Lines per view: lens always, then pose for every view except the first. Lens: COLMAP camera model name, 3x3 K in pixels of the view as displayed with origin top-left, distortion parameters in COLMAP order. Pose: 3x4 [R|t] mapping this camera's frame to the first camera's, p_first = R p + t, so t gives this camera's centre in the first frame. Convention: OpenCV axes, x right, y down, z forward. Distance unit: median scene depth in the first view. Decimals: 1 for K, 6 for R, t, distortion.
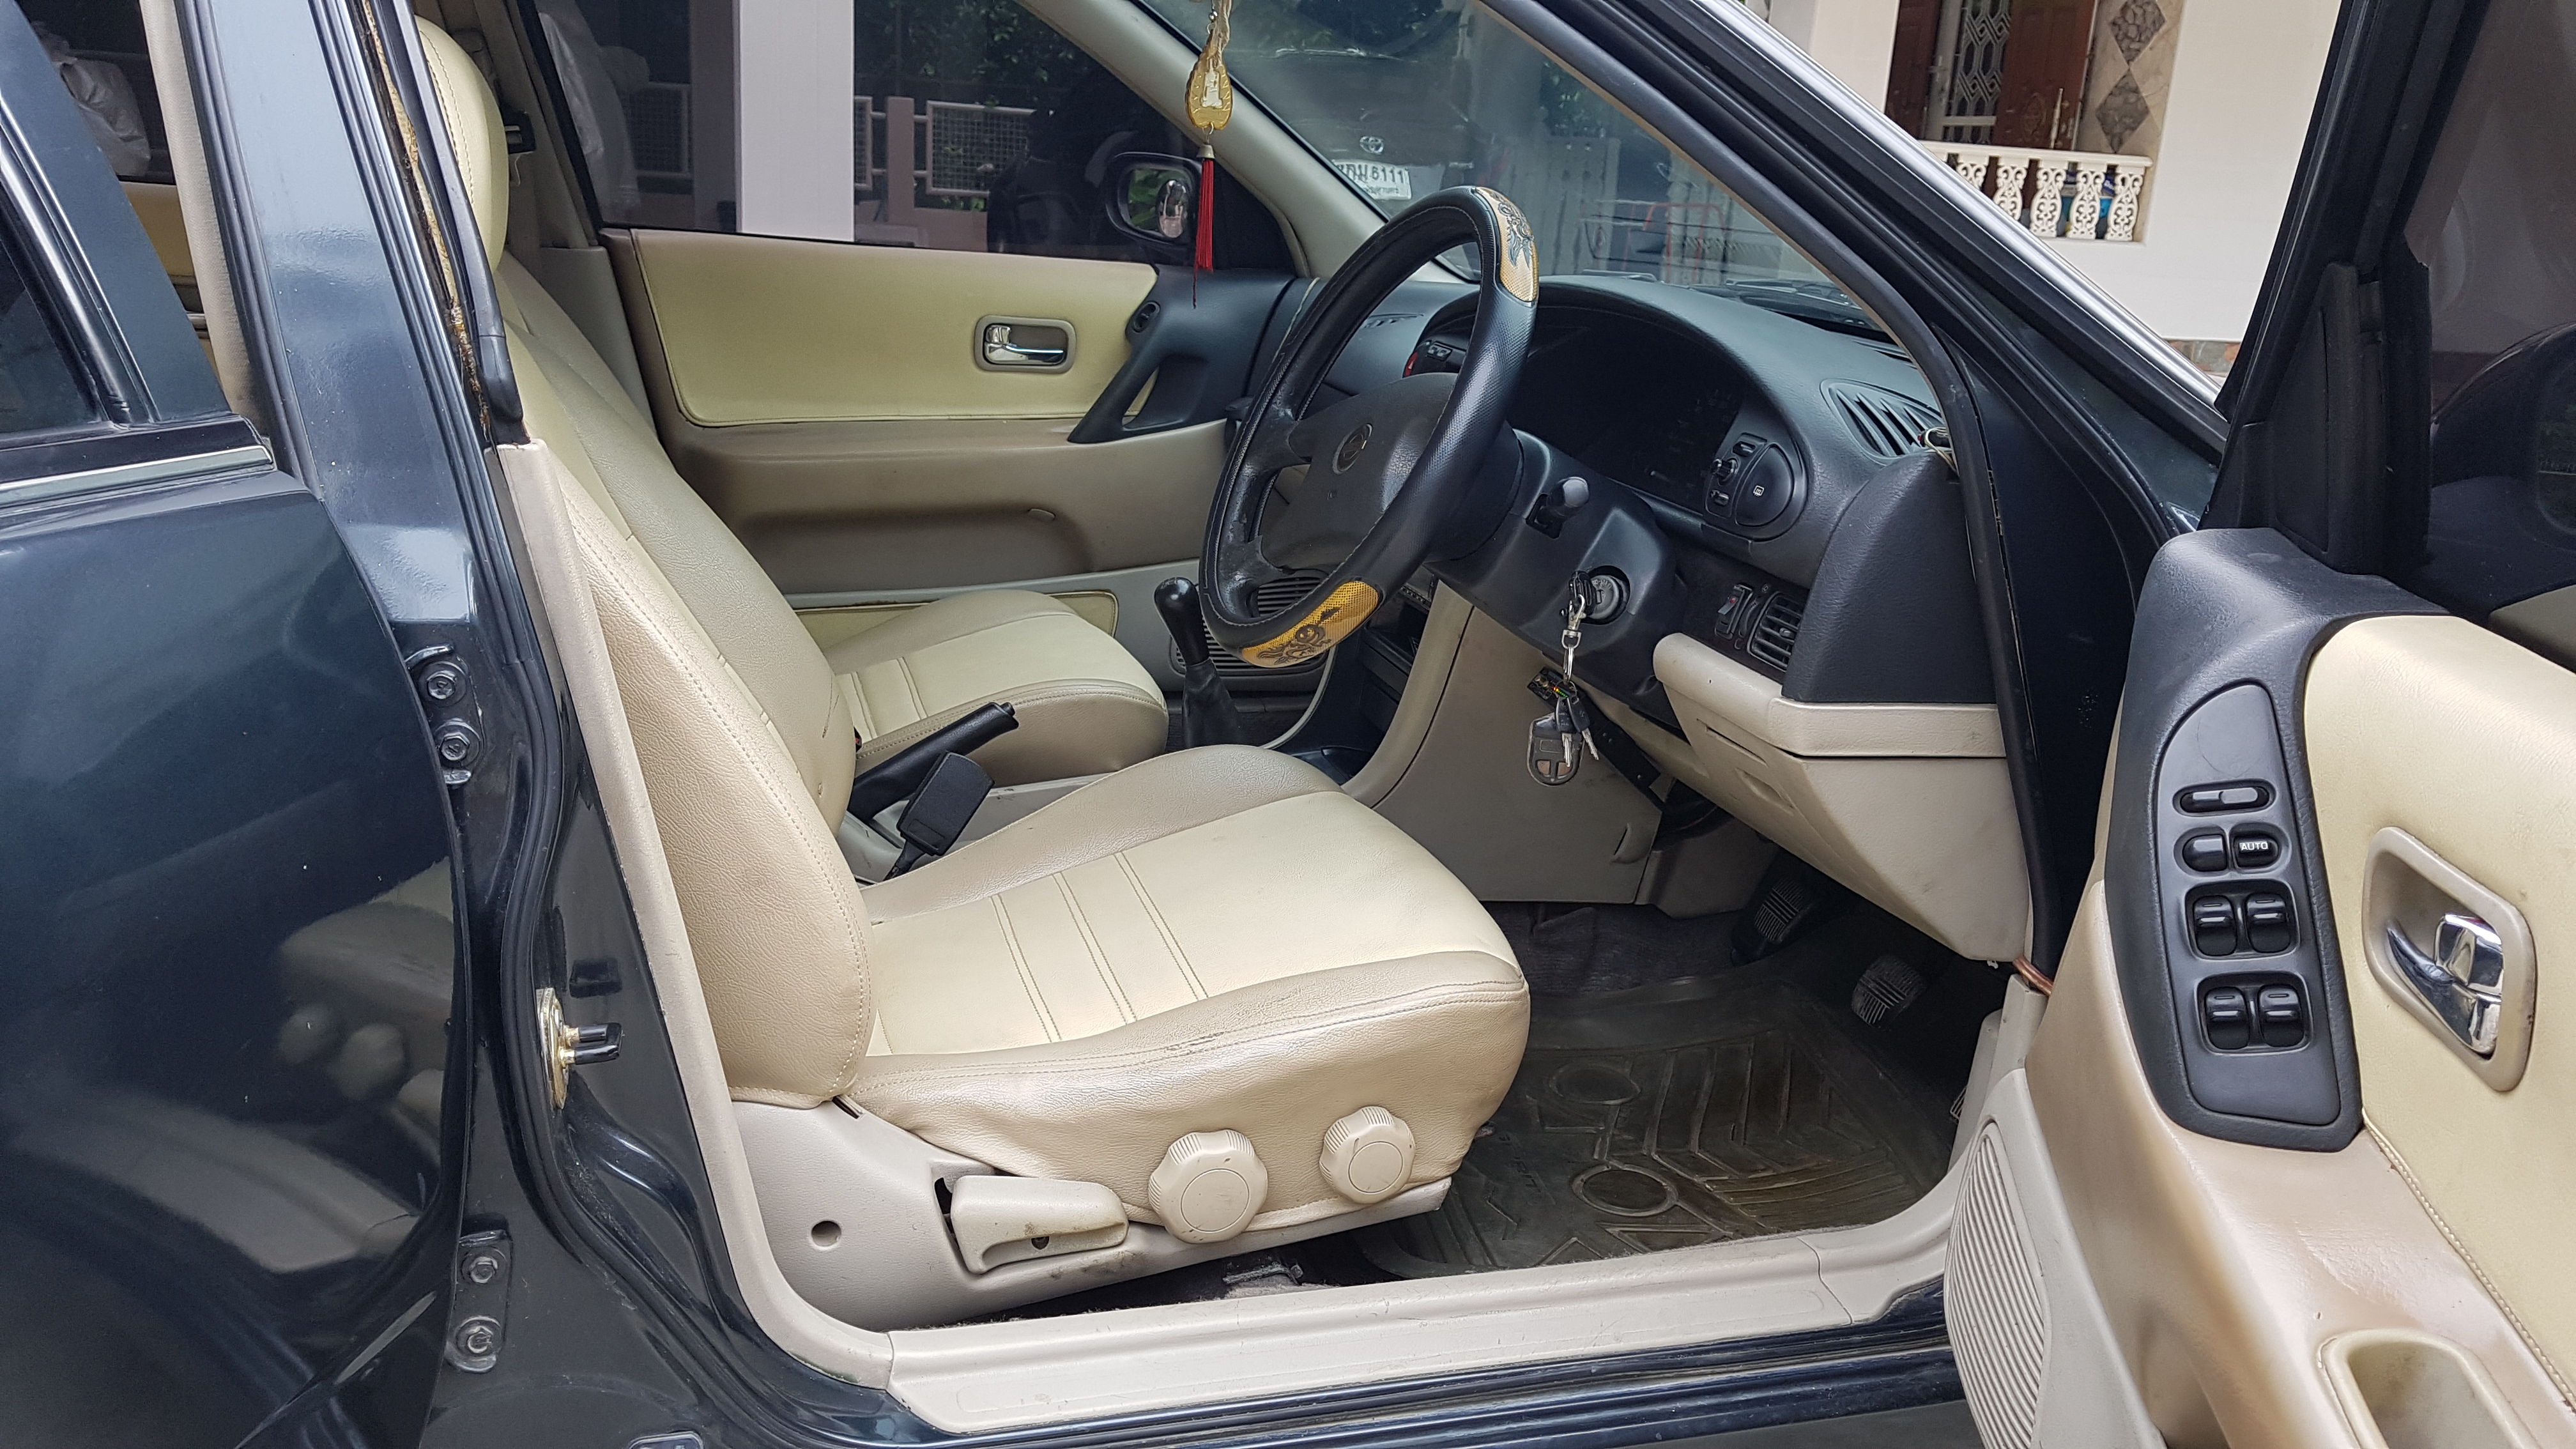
lens RADIAL K [[2184.3, 0, 1288.0], [0, 2184.3, 724.5], [0, 0, 1]] dist [0.004144, -0.000445]
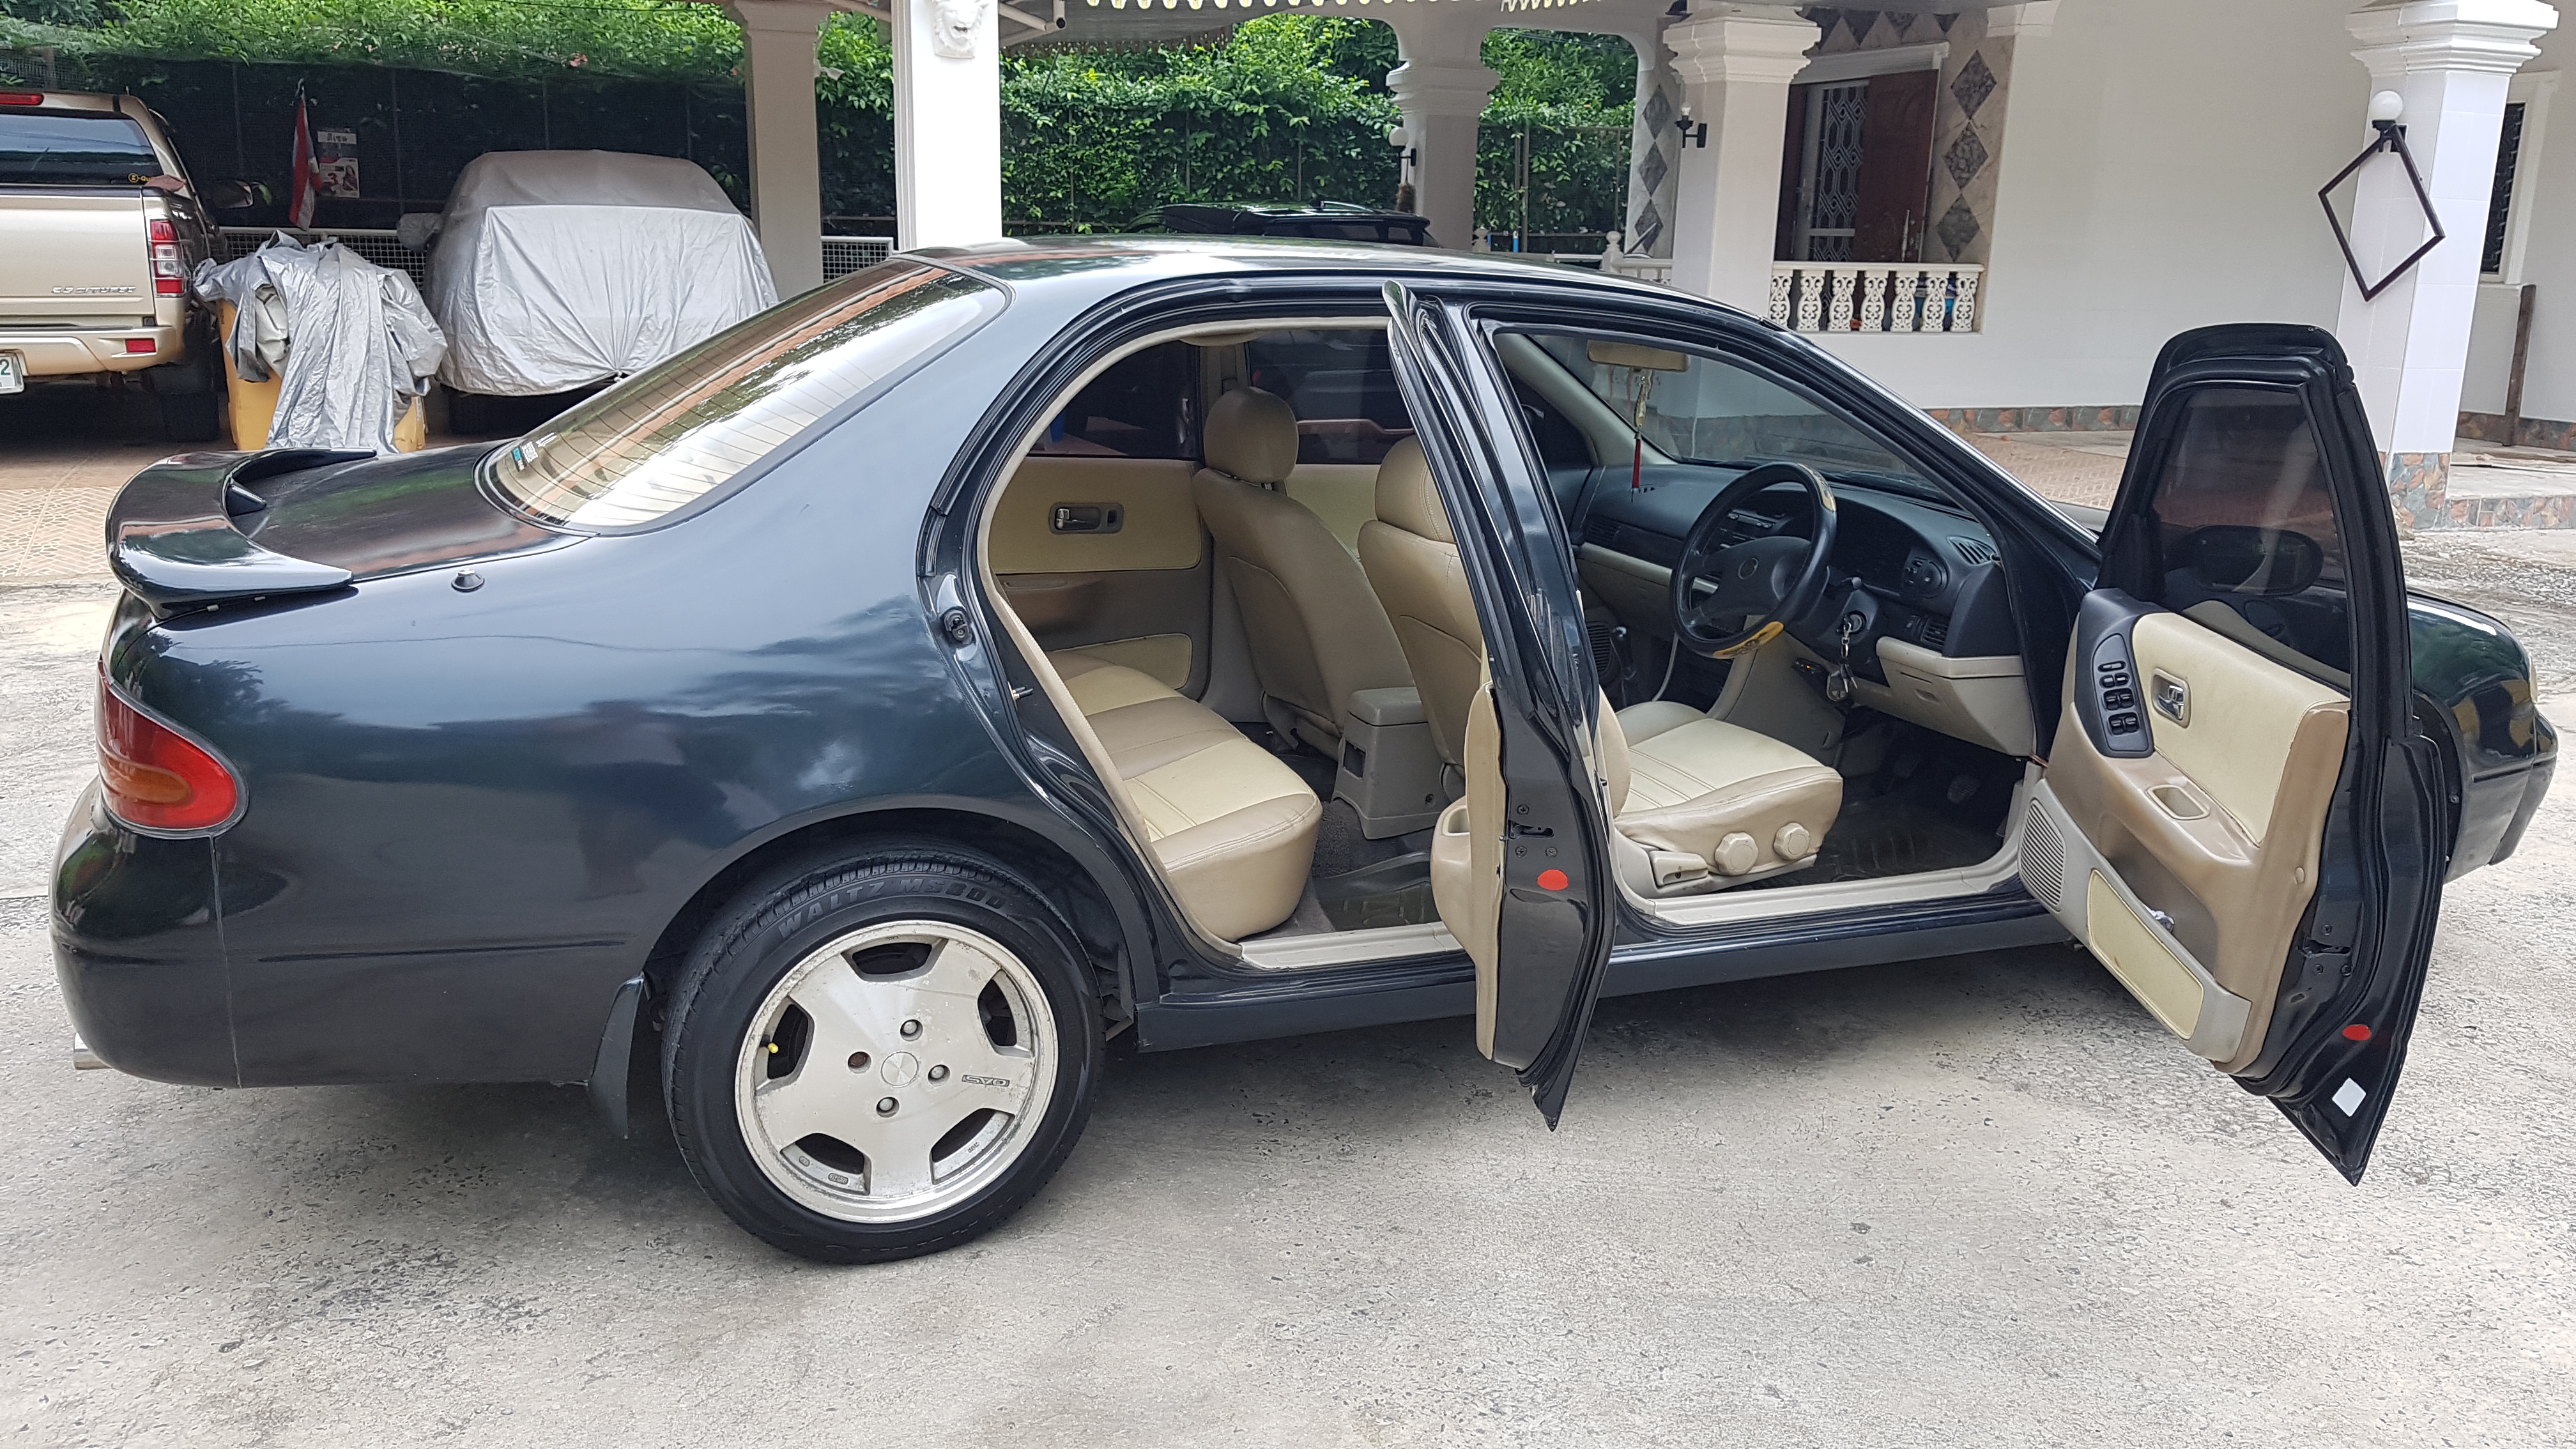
lens RADIAL K [[2152.0, 0, 1288.0], [0, 2152.0, 724.5], [0, 0, 1]] dist [-0.001241, -0.021319]
pose [[0.996840, -0.049211, 0.062364, -0.704359], [0.050836, 0.998400, -0.024748, 0.090616], [-0.061046, 0.027840, 0.997747, -1.498991]]
